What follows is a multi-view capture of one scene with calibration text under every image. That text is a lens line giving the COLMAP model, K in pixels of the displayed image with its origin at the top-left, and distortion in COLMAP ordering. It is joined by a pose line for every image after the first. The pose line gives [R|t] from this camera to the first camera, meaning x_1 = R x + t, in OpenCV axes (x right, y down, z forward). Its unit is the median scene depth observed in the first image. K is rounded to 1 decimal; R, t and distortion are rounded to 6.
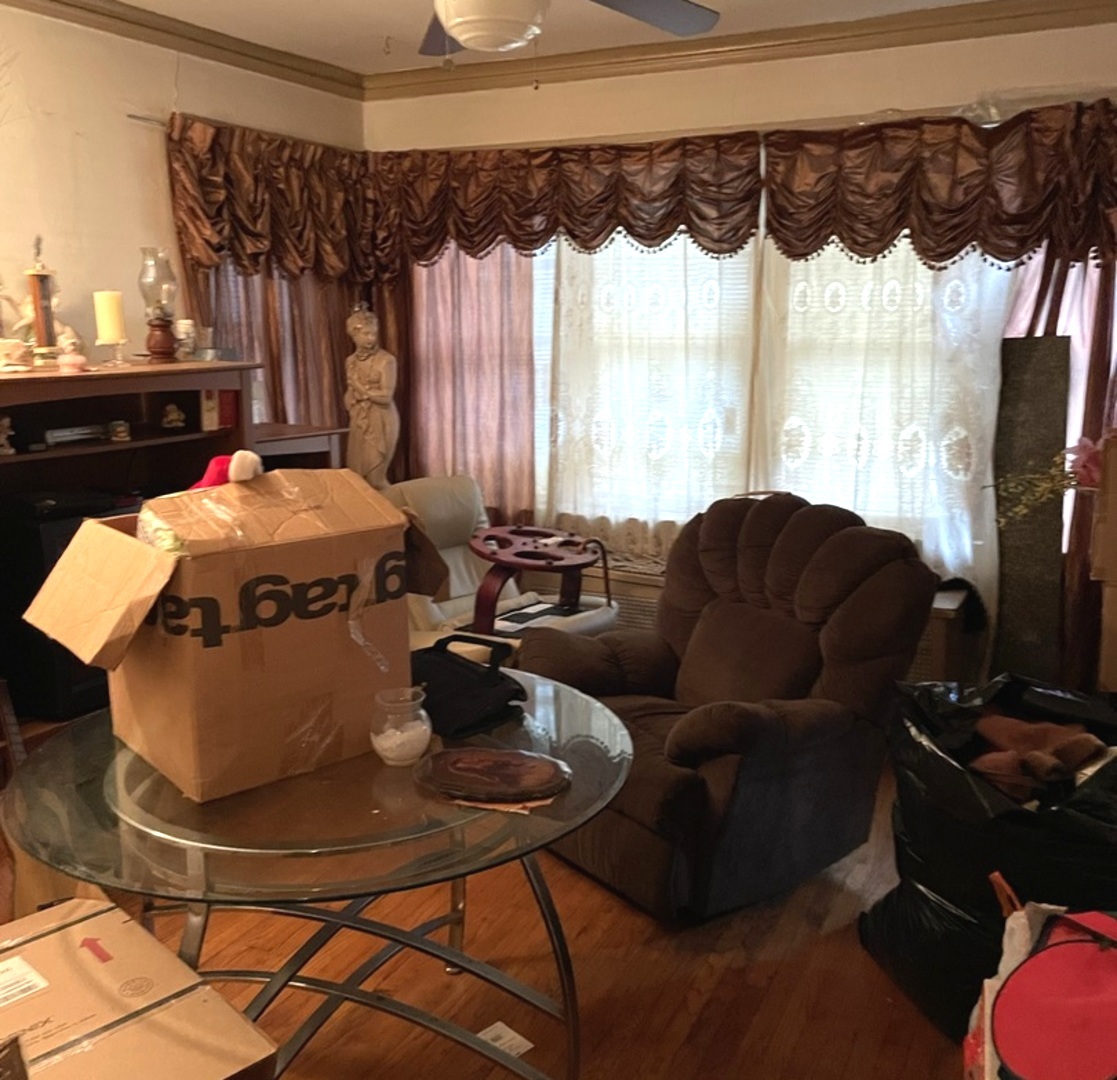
lens RADIAL K [[1086.9, 0, 561.6], [0, 1086.9, 544.4], [0, 0, 1]] dist [0.010577, 0.000000]
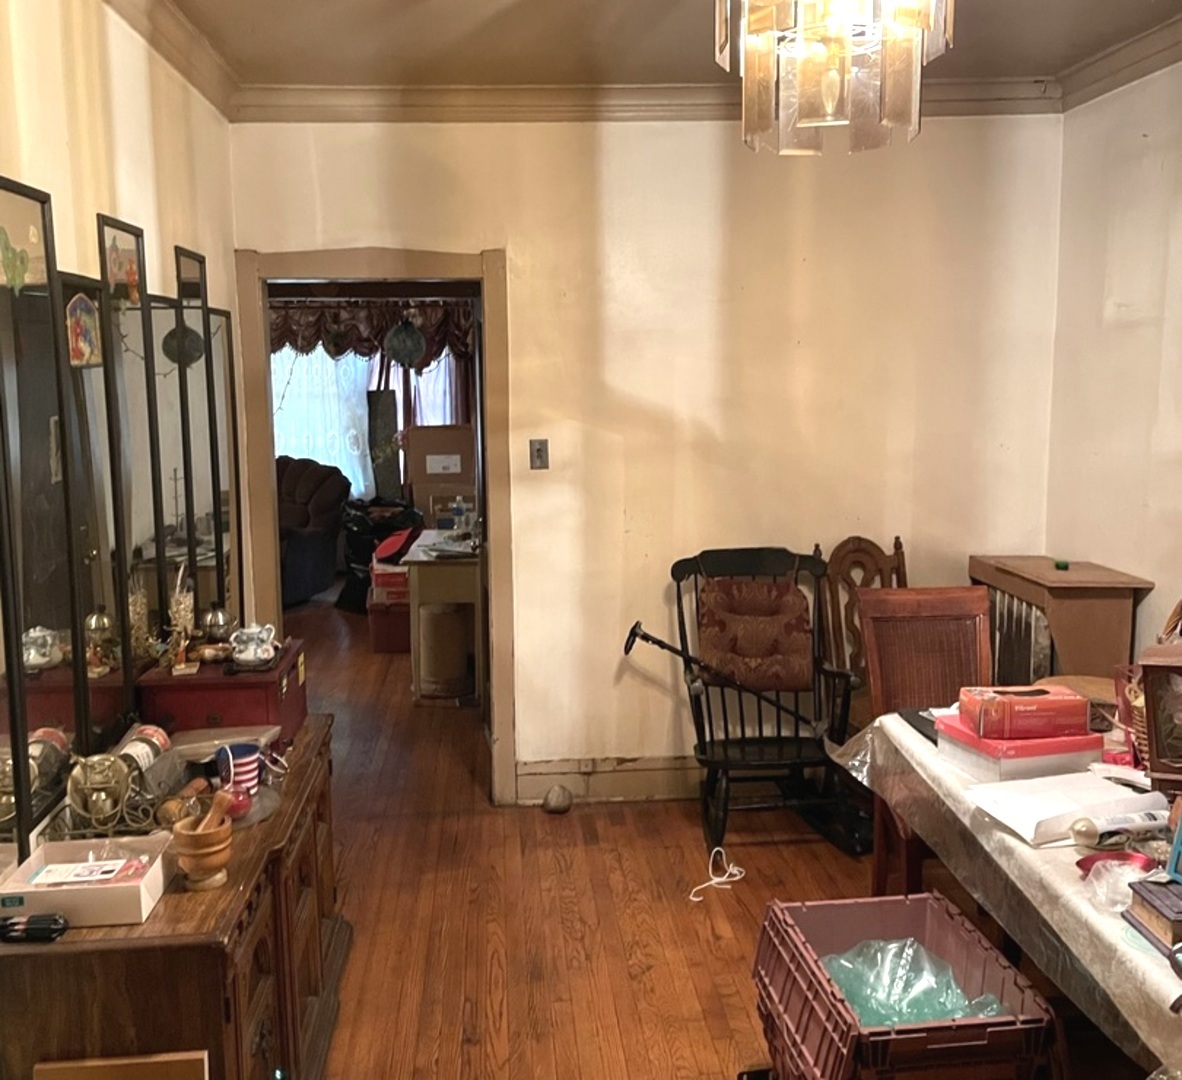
lens RADIAL K [[1194.9, 0, 594.9], [0, 1194.9, 537.5], [0, 0, 1]] dist [0.070215, 0.000000]
pose [[0.851970, -0.068873, 0.519041, -0.514765], [0.107103, 0.993274, -0.044001, 0.279103], [-0.512519, 0.093078, 0.853616, -1.362478]]
